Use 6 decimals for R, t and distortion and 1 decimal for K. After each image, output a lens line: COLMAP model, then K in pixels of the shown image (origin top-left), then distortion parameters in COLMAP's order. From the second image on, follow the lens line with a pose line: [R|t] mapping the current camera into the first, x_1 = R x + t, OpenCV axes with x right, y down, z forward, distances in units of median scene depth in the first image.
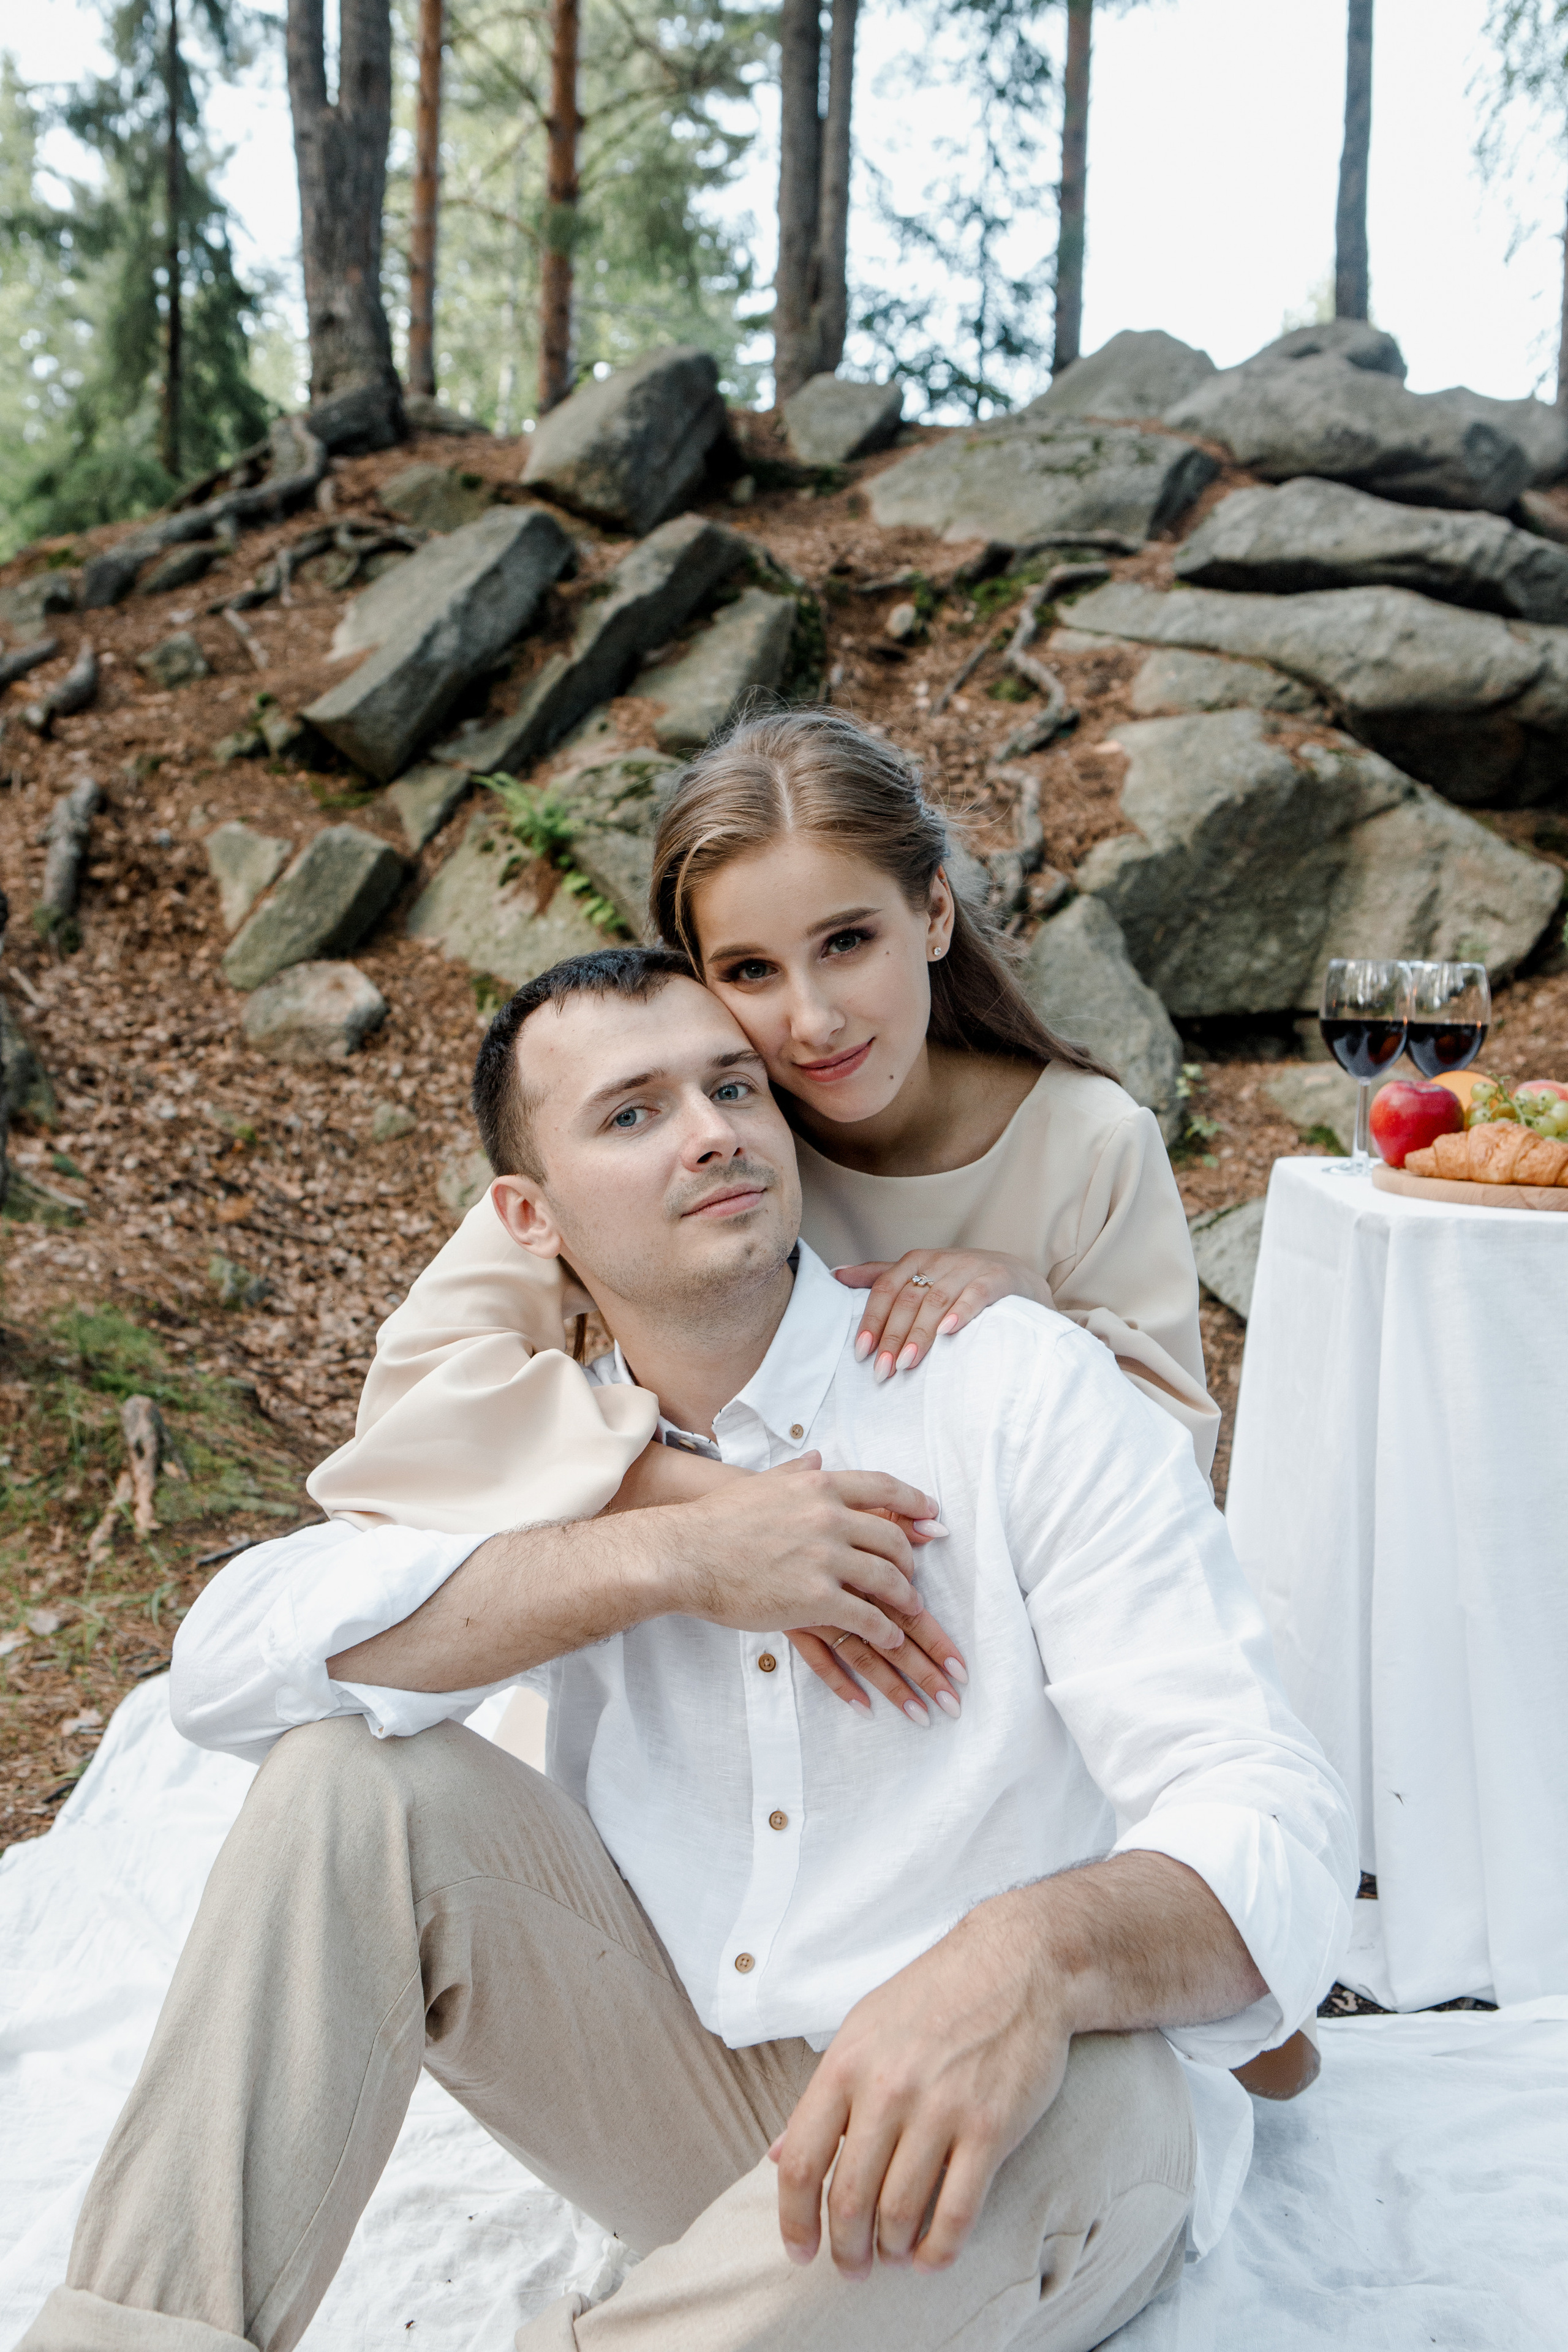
lens RADIAL K [[2425.0, 0, 733.3], [0, 2425.0, 1143.6], [0, 0, 1]] dist [-0.032822, 0.000000]
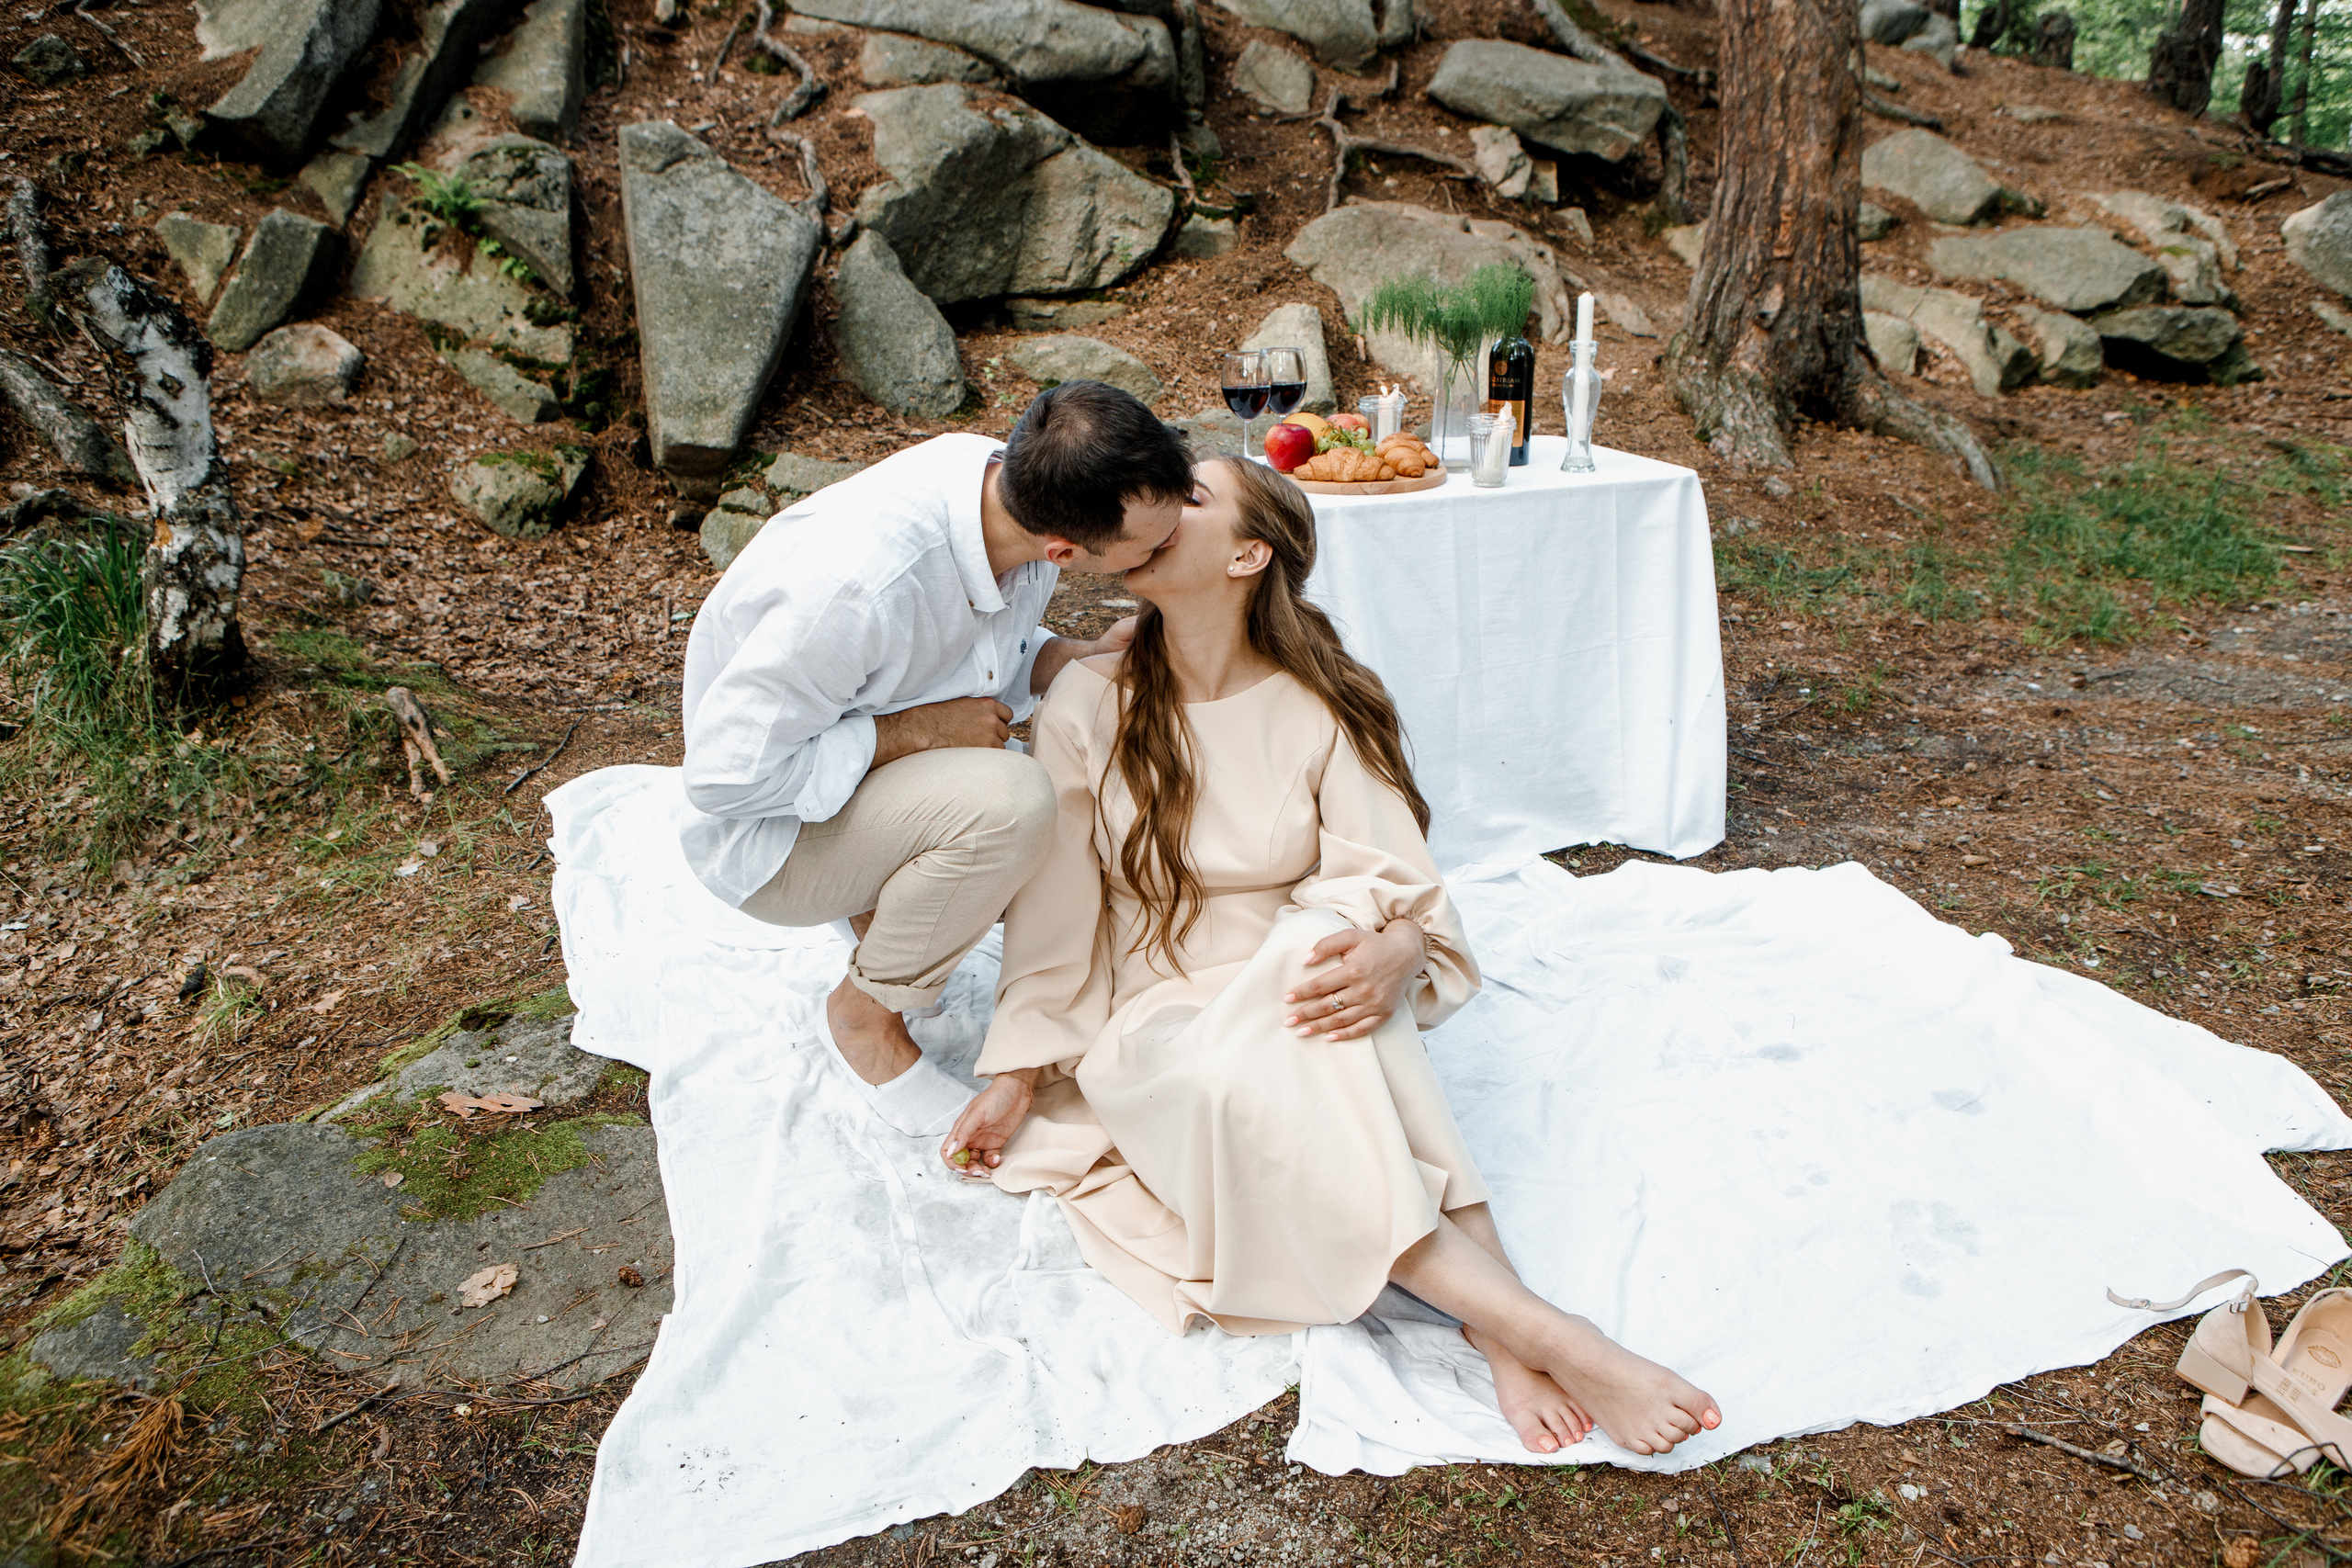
lens RADIAL K [[1799.7, 0, 1192.6], [0, 1799.7, 782.9], [0, 0, 1]] dist [-0.087583, 0.064959]
pose [[0.915984, -0.174827, 0.361122, -0.109826], [0.081808, 0.962546, 0.258483, -0.041364], [-0.392786, -0.207224, 0.895979, -0.083231]]
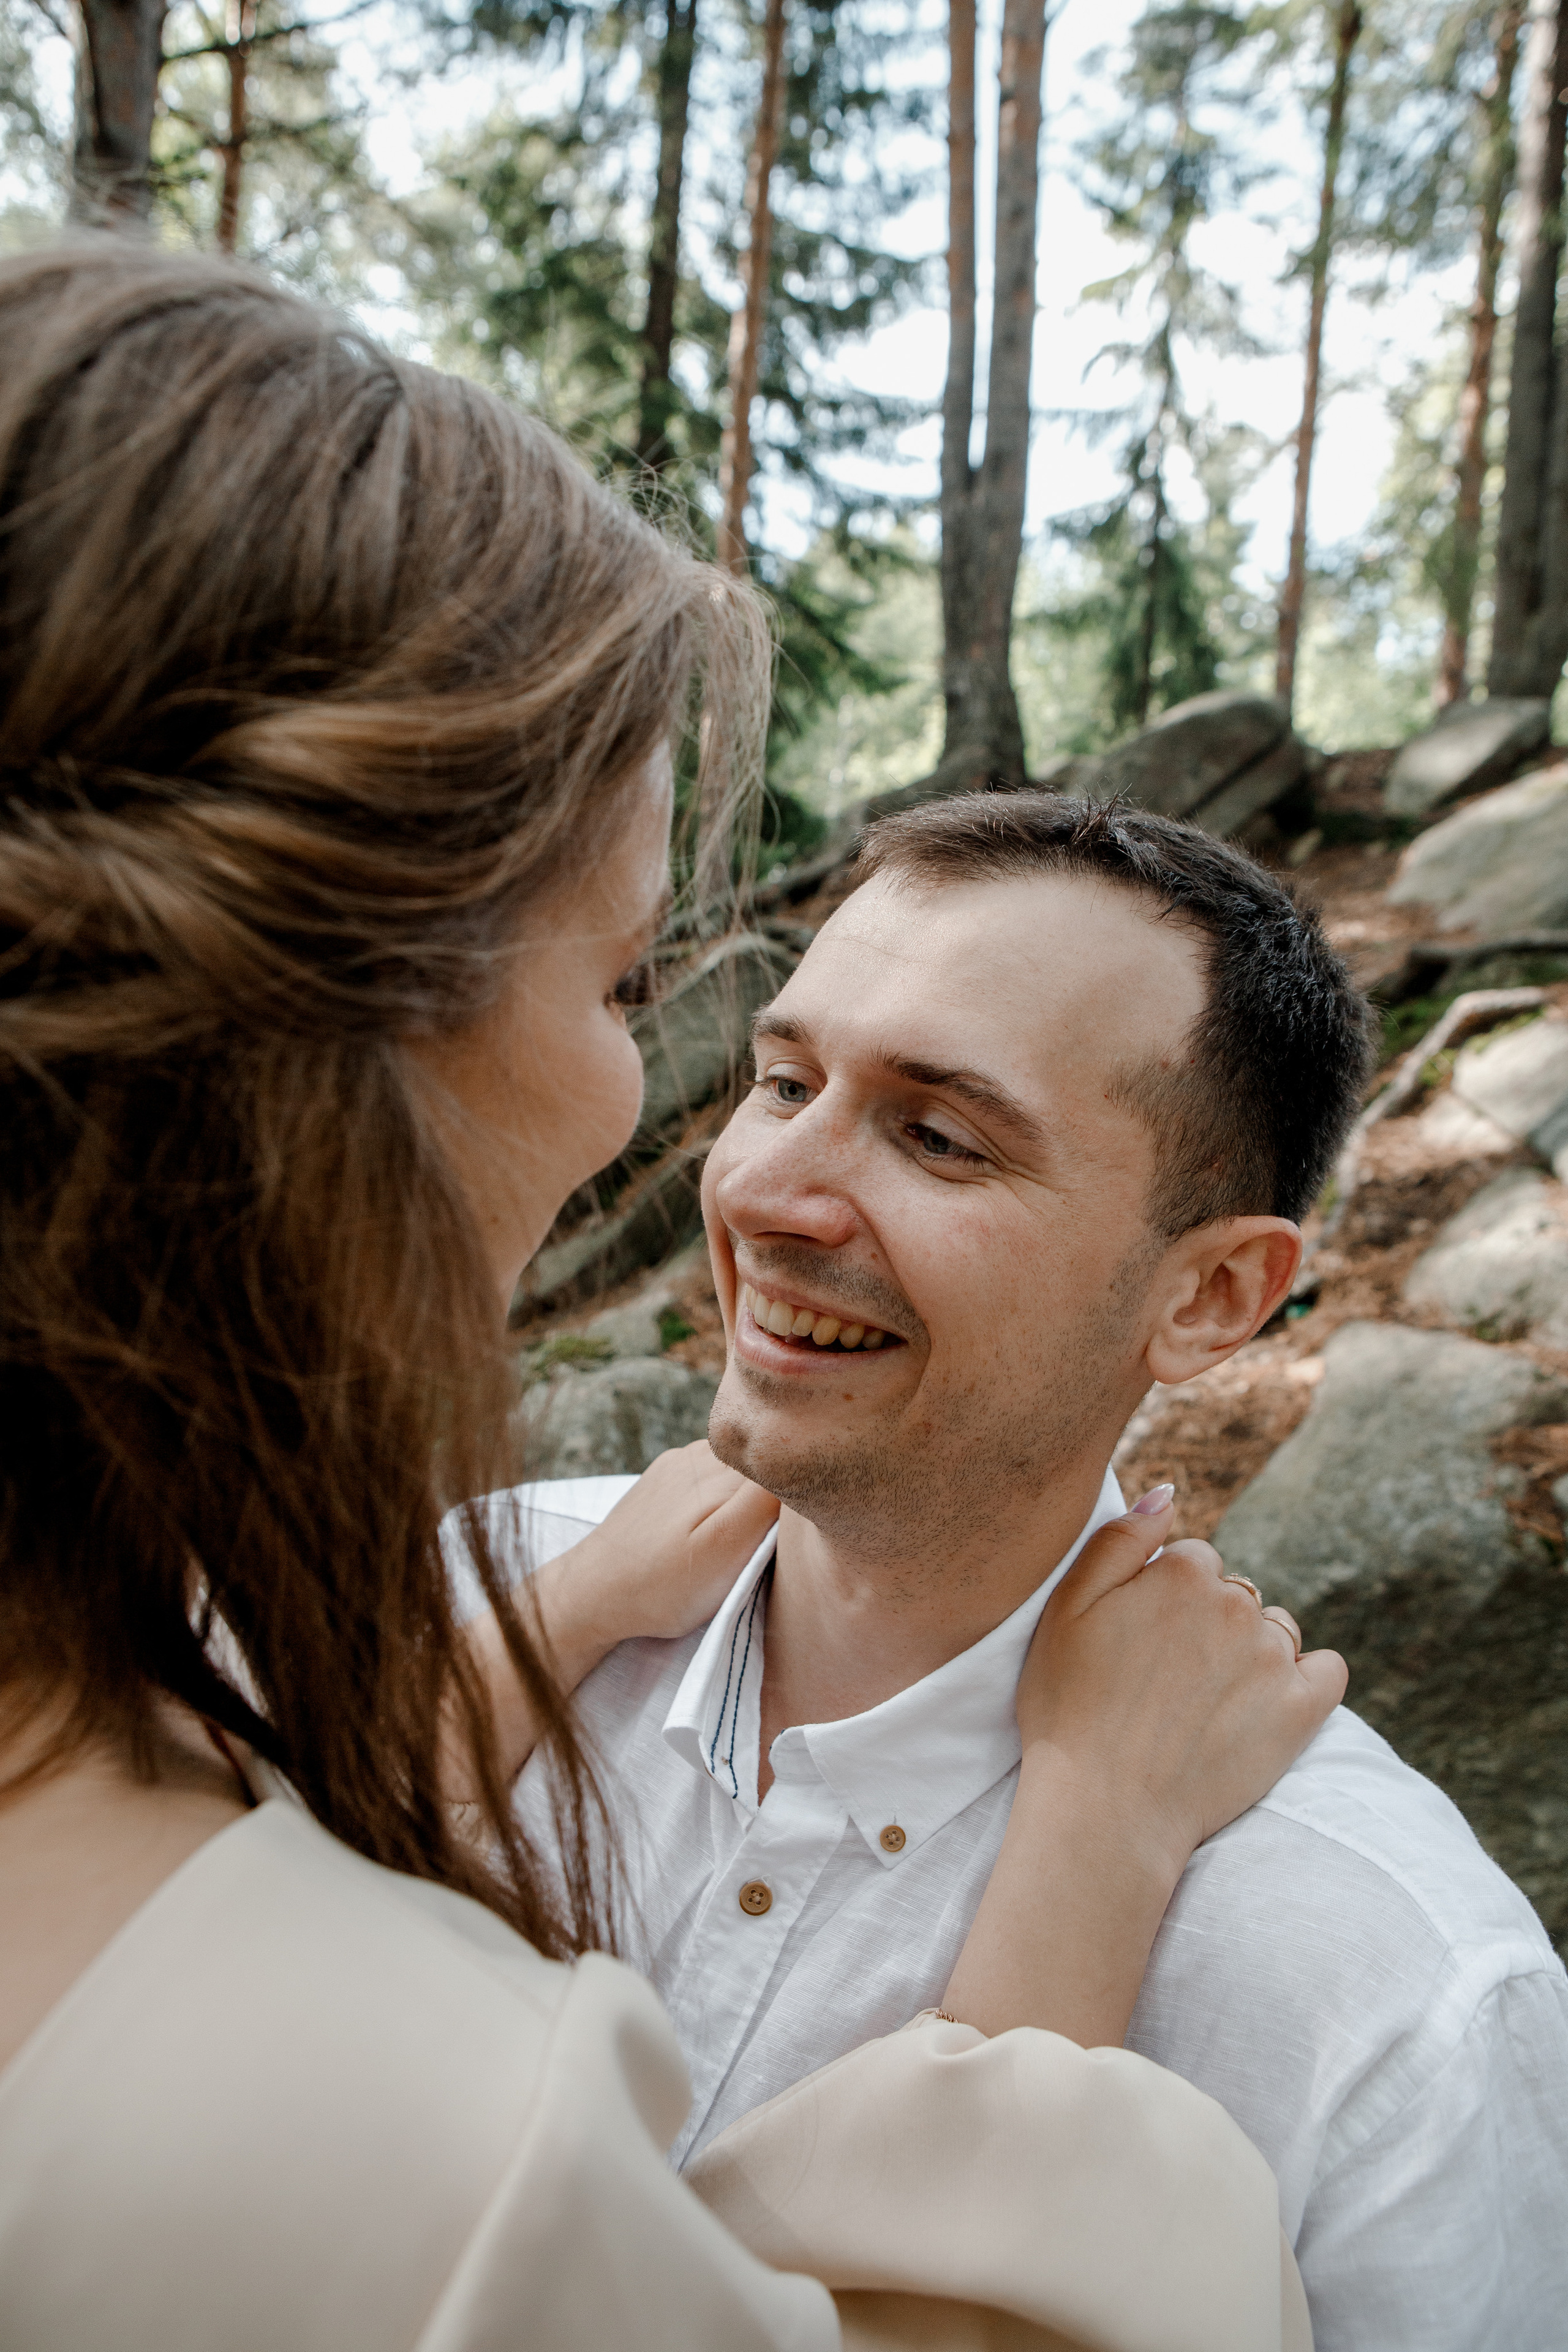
lens RADIAL K [[1610.0, 0, 780.7], [0, 1610.0, 1181.8], [0, 0, 1]] dist [-0.091649, 0.069971]
pose [[0.812515, 0.059951, -0.579850, 0.283360], [-0.068790, 0.997608, 0.006751, -0.211420], [0.578868, 0.034402, 0.814695, 0.639880]]
